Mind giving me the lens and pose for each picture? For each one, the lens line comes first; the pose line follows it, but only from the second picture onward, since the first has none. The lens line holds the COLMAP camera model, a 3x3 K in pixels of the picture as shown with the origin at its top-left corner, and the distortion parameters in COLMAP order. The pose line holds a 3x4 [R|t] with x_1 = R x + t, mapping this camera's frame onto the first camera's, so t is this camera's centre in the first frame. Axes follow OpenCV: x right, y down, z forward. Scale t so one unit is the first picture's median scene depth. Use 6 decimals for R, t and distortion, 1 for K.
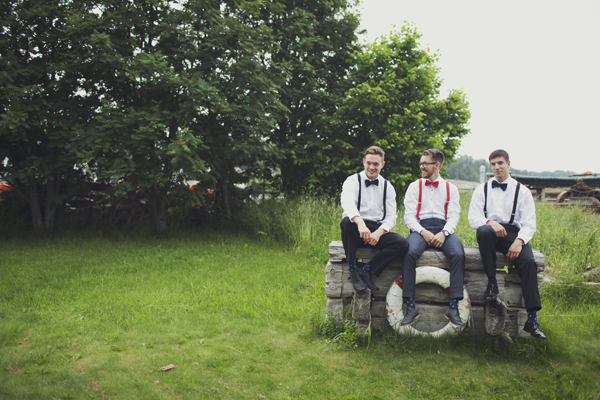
lens RADIAL K [[603.8, 0, 300.0], [0, 603.8, 200.0], [0, 0, 1]] dist [-0.086860, 0.008629]
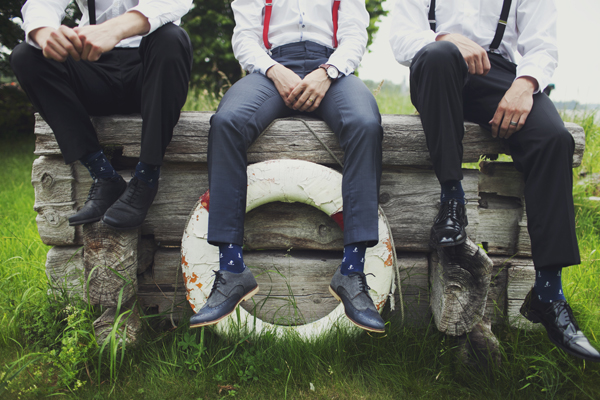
lens RADIAL K [[603.0, 0, 300.0], [0, 603.0, 200.0], [0, 0, 1]] dist [-0.130399, 0.002275]
pose [[0.991918, -0.028909, 0.123541, 0.174361], [0.013698, 0.992406, 0.122244, 0.089674], [-0.126137, -0.119564, 0.984781, 0.621672]]
